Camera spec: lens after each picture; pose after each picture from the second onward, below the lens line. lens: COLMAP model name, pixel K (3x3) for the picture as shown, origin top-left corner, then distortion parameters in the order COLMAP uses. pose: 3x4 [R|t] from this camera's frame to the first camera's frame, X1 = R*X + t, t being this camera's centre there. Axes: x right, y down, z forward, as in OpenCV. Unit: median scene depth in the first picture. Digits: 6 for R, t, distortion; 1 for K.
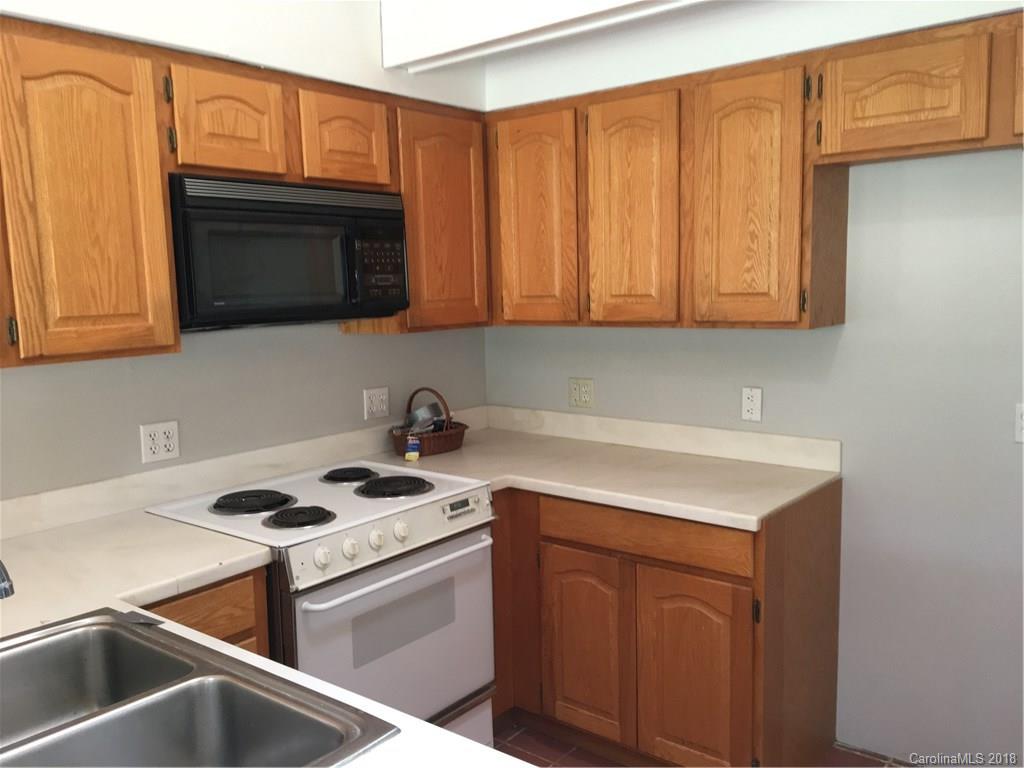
lens RADIAL K [[862.3, 0, 510.7], [0, 862.3, 387.9], [0, 0, 1]] dist [0.107110, -0.168961]
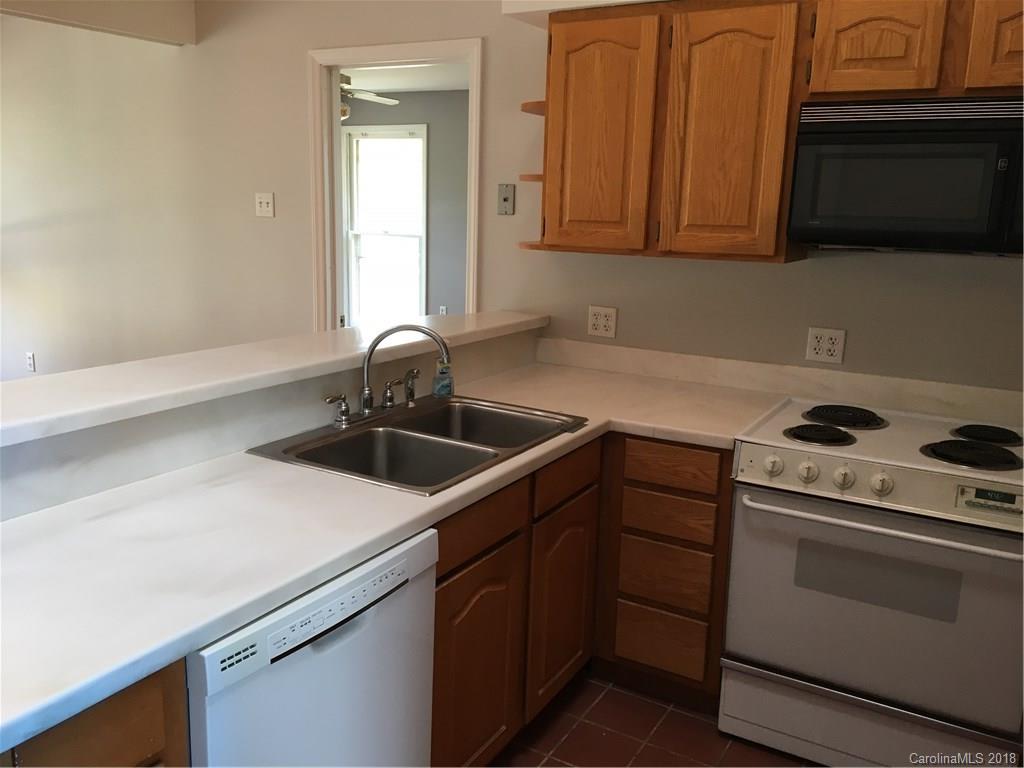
lens RADIAL K [[862.3, 0, 510.7], [0, 862.3, 387.9], [0, 0, 1]] dist [0.107110, -0.168961]
pose [[0.142650, 0.241807, -0.959781, 0.641462], [-0.149127, 0.963879, 0.220675, -0.073989], [0.978474, 0.111650, 0.173558, 0.419318]]
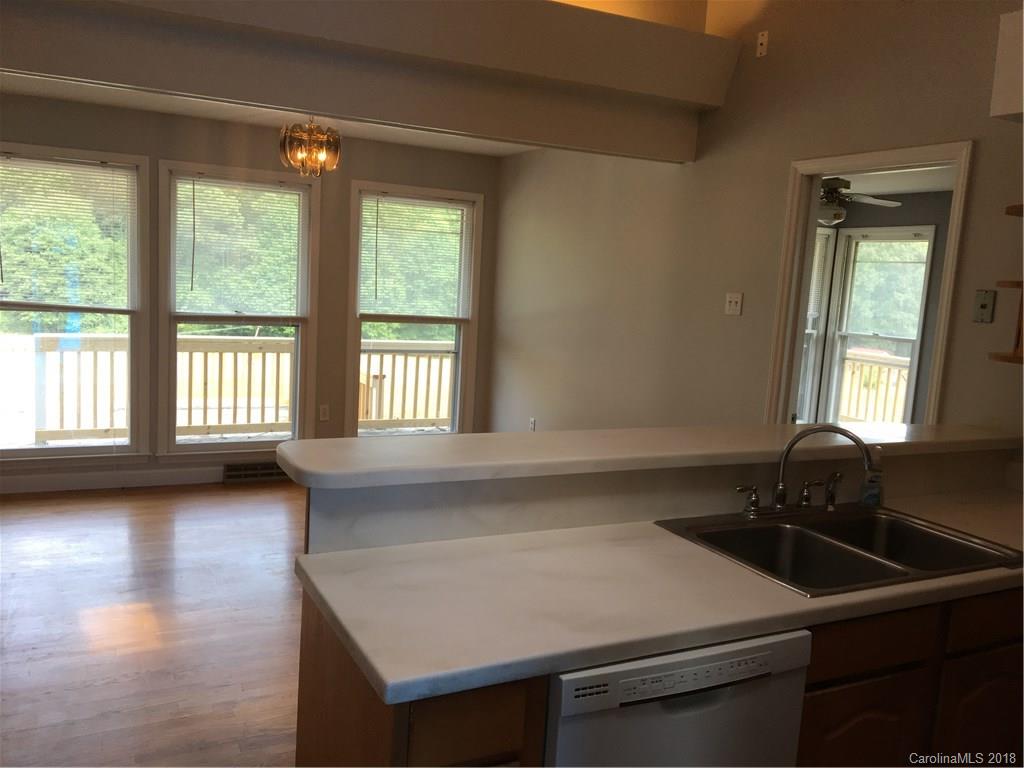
lens RADIAL K [[862.3, 0, 510.7], [0, 862.3, 387.9], [0, 0, 1]] dist [0.107110, -0.168961]
pose [[-0.407749, 0.122725, -0.904809, 0.695388], [-0.153927, 0.967506, 0.200595, -0.092183], [0.900026, 0.221067, -0.375609, 0.500315]]
